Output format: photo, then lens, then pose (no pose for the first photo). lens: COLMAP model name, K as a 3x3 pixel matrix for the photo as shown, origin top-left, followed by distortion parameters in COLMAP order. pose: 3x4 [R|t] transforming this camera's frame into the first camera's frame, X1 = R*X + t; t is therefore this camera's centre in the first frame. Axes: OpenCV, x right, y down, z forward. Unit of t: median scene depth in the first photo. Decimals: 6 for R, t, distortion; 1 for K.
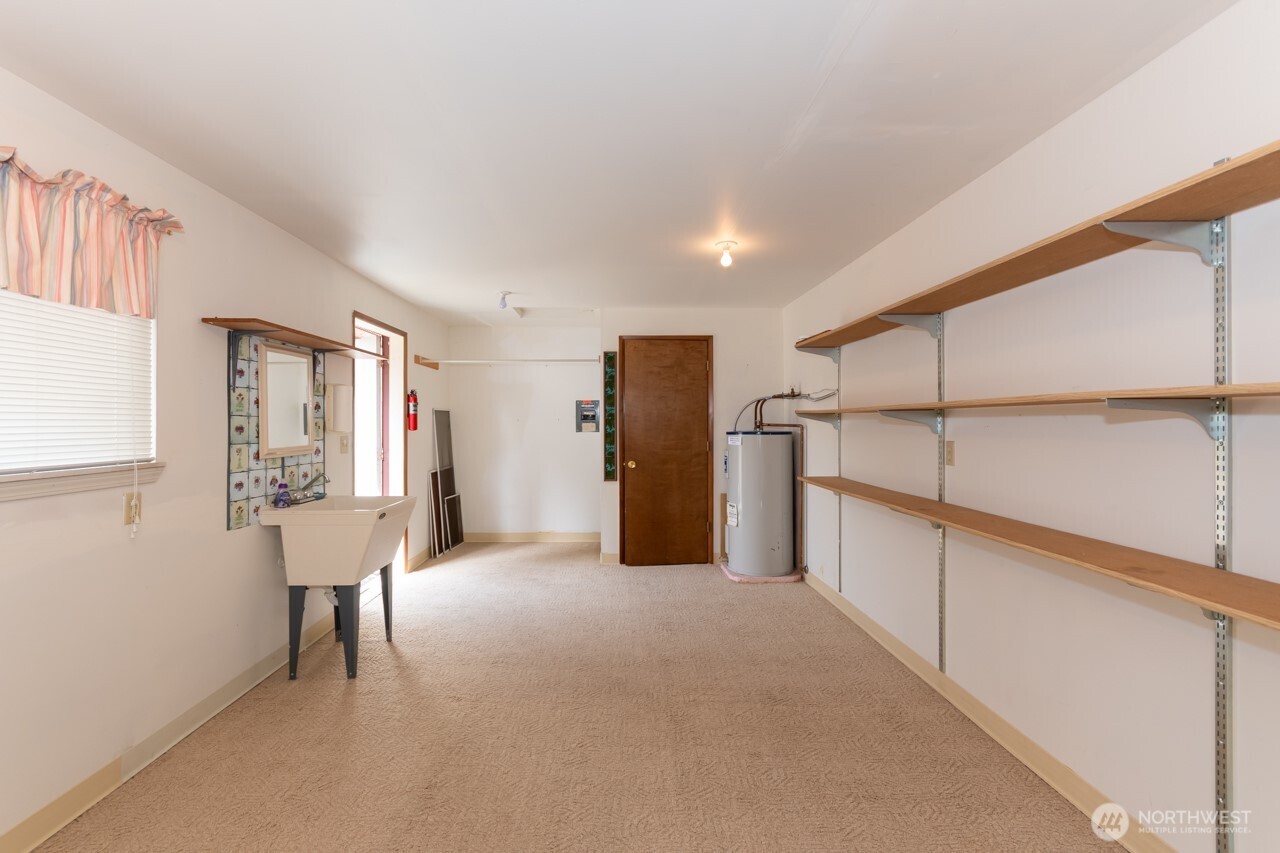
lens RADIAL K [[547.0, 0, 648.0], [0, 547.0, 426.2], [0, 0, 1]] dist [0.001970, 0.001014]
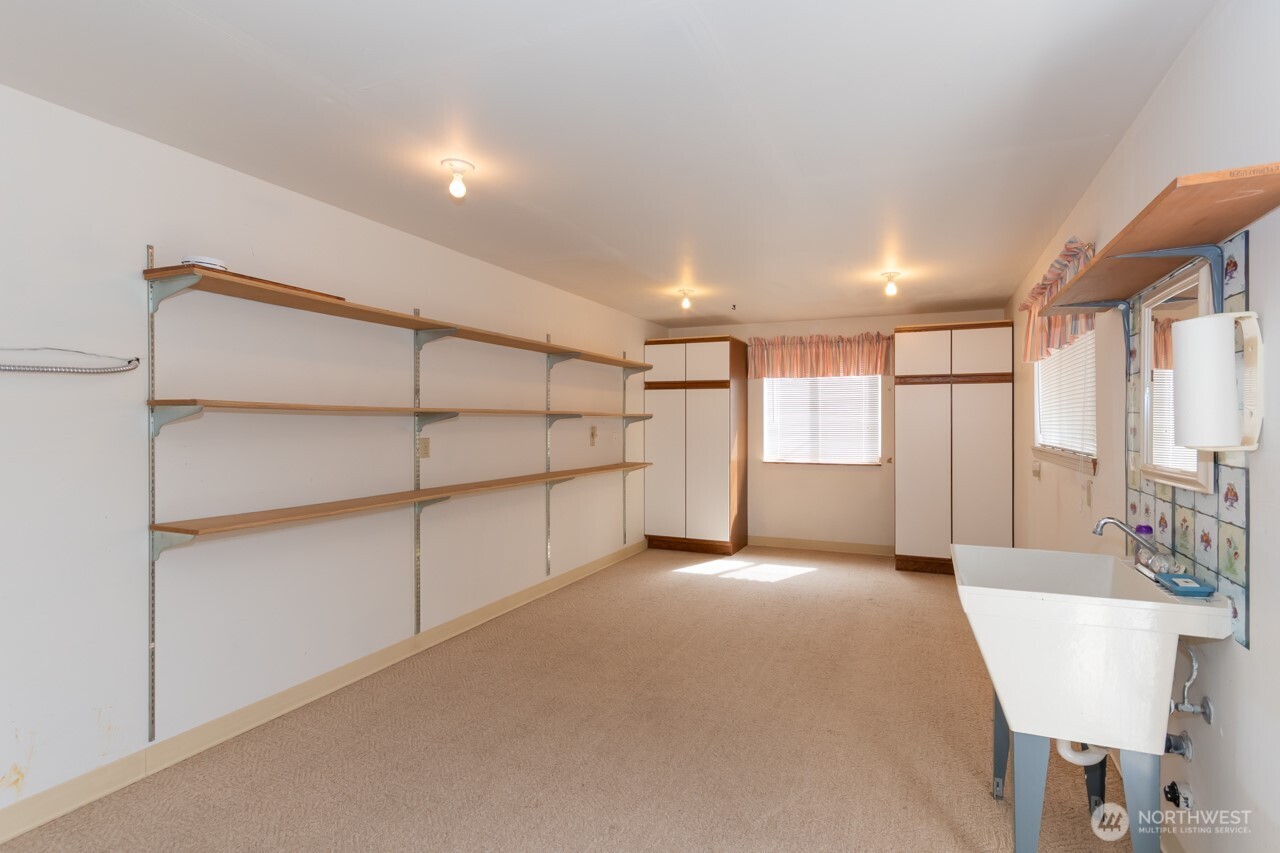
lens RADIAL K [[547.0, 0, 648.0], [0, 547.0, 426.2], [0, 0, 1]] dist [0.001970, 0.001014]
pose [[-0.855195, -0.003257, 0.518296, -0.500892], [0.001565, 0.999959, 0.008867, -0.008748], [-0.518304, 0.008394, -0.855155, 1.742691]]
